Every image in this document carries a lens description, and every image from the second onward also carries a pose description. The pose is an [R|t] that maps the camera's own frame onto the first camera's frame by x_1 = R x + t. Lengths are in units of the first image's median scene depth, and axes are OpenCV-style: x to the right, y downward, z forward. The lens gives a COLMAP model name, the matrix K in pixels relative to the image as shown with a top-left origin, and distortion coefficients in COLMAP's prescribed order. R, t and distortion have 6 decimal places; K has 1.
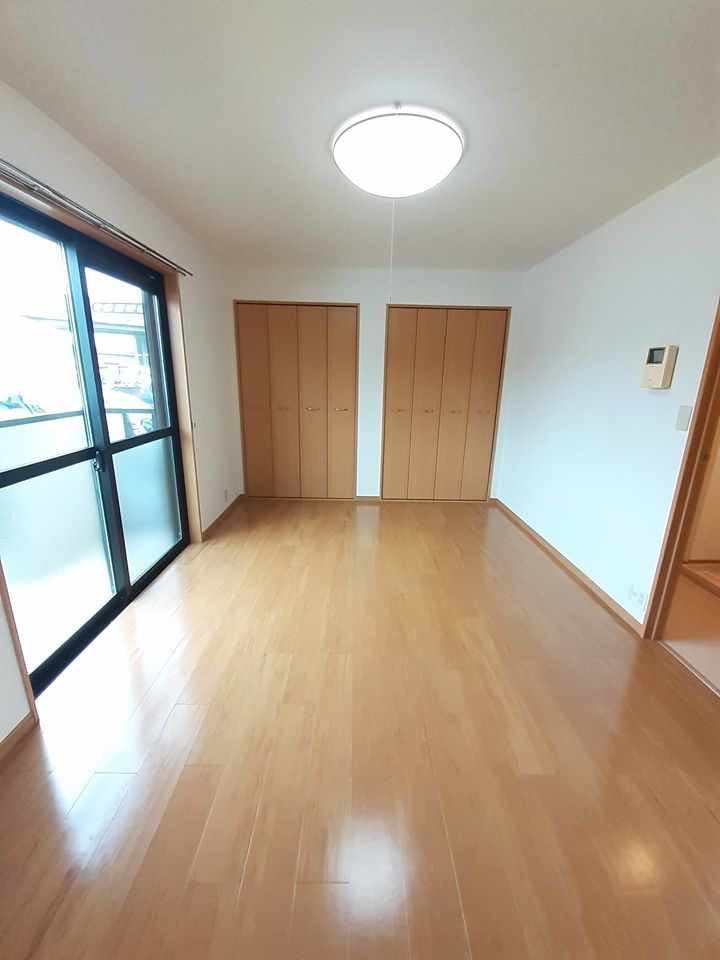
lens RADIAL K [[378.8, 0, 357.7], [0, 378.8, 476.1], [0, 0, 1]] dist [-0.002397, -0.000505]
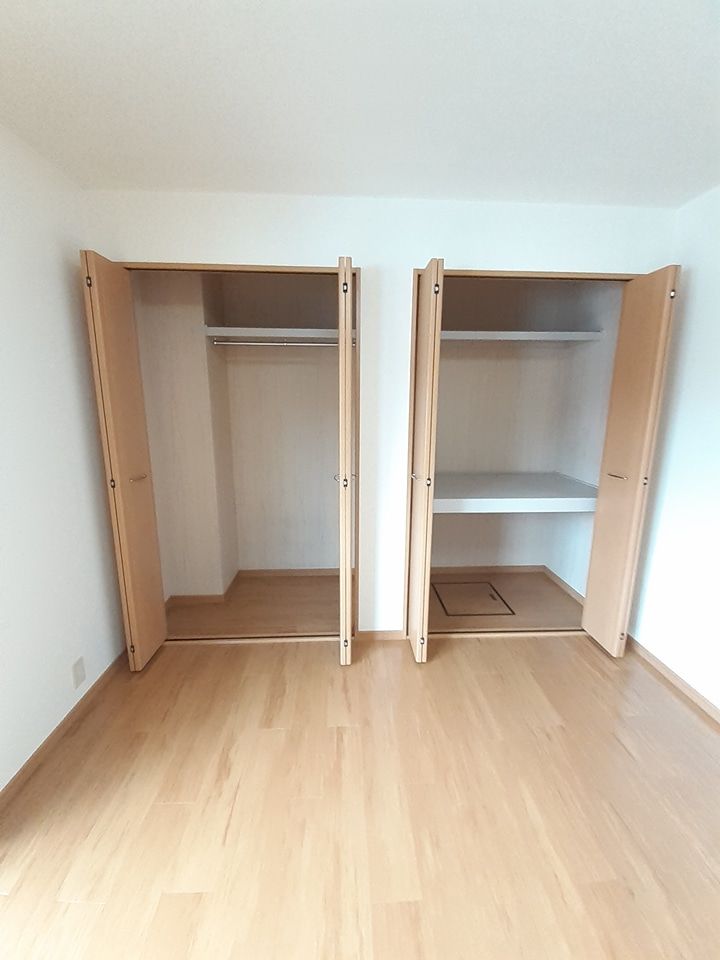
lens RADIAL K [[378.8, 0, 360.2], [0, 378.8, 473.9], [0, 0, 1]] dist [-0.002397, -0.000505]
pose [[0.999120, -0.021059, 0.036269, -0.020226], [0.023273, 0.997821, -0.061742, -0.157604], [-0.034889, 0.062531, 0.997433, 0.538961]]
